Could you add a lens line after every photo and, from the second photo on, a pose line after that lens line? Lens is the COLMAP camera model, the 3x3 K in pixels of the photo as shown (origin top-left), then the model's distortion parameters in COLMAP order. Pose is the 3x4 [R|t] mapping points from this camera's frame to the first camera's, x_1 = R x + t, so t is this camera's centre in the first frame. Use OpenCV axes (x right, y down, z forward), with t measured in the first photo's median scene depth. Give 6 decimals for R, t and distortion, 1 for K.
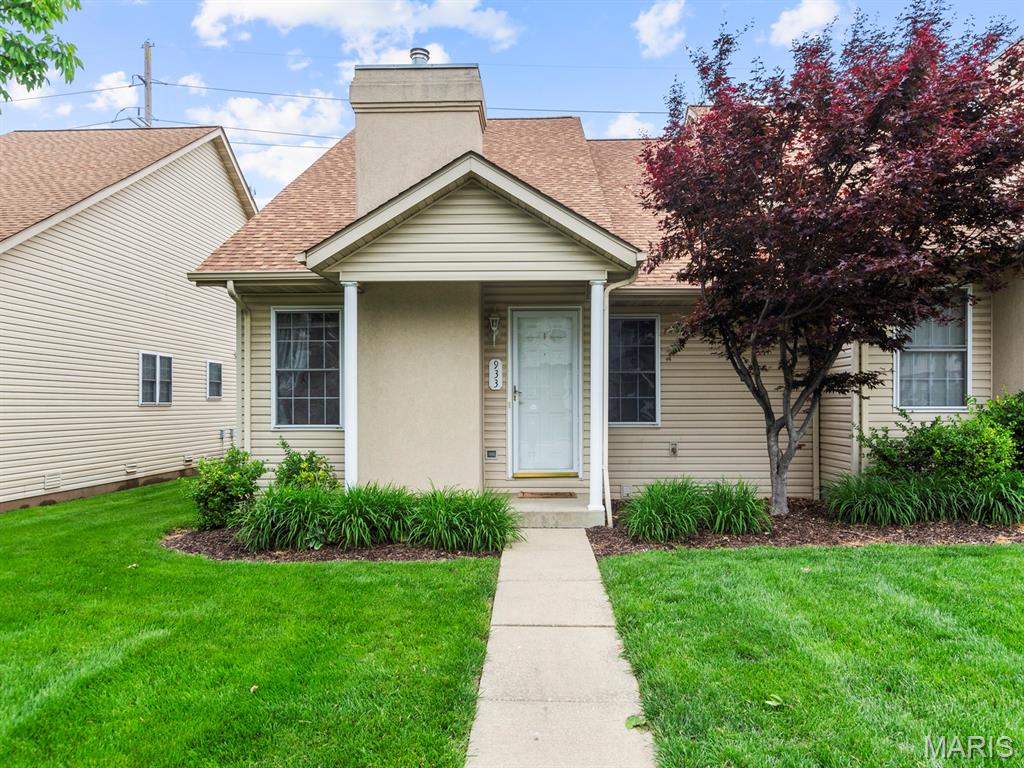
lens RADIAL K [[737.5, 0, 509.0], [0, 737.5, 400.4], [0, 0, 1]] dist [-0.005609, -0.001604]
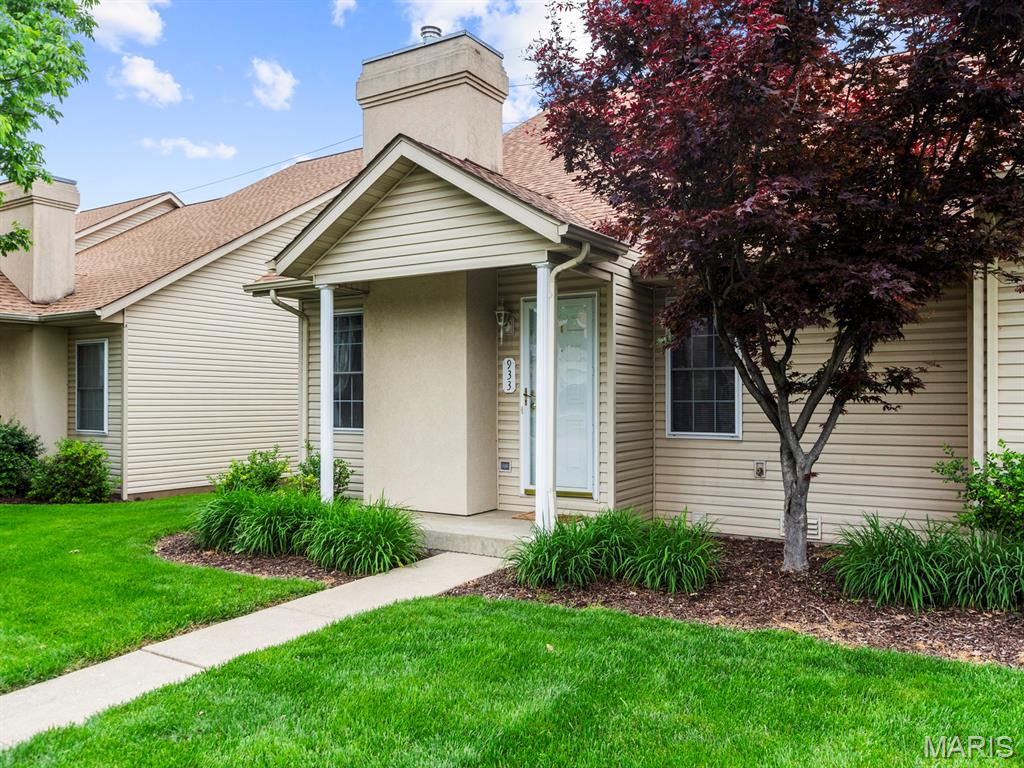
lens RADIAL K [[809.4, 0, 512.0], [0, 809.4, 384.0], [0, 0, 1]] dist [0.007474, 0.002710]
pose [[0.859541, -0.006706, -0.511023, 0.503520], [0.000150, 0.999917, -0.012870, -0.013174], [0.511067, 0.010985, 0.859471, 0.183530]]
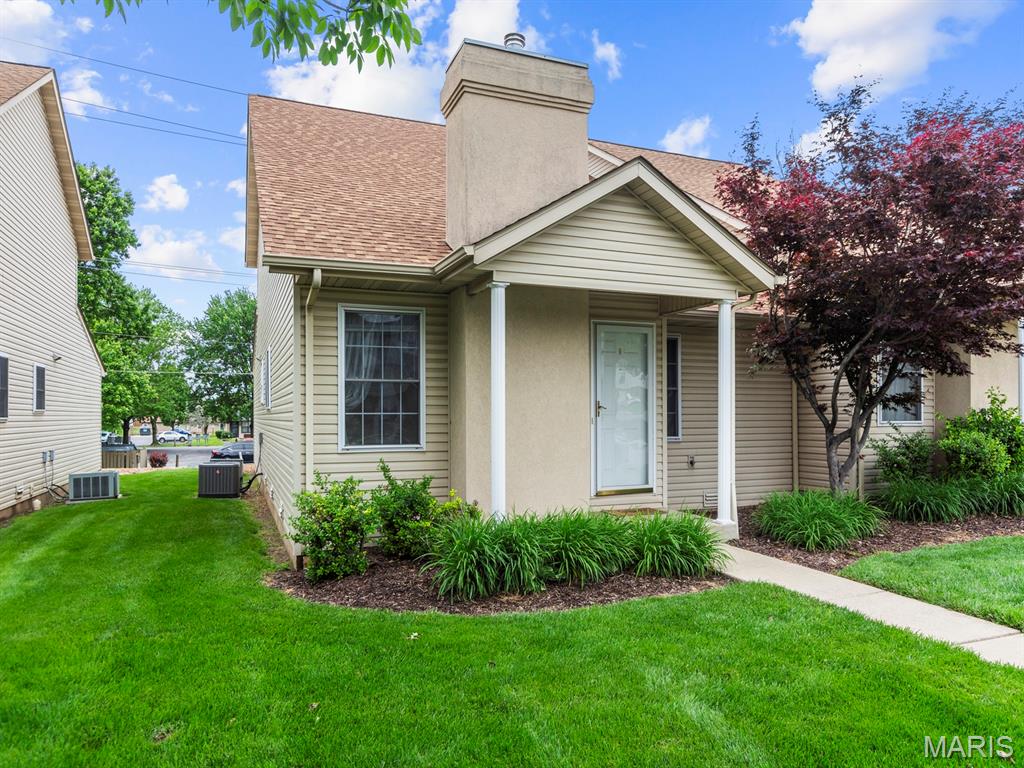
lens RADIAL K [[713.3, 0, 514.4], [0, 713.3, 406.9], [0, 0, 1]] dist [0.001417, -0.002123]
pose [[0.912839, 0.004852, 0.408290, -0.502182], [-0.001279, 0.999958, -0.009024, -0.003772], [-0.408317, 0.007715, 0.912808, 0.195290]]
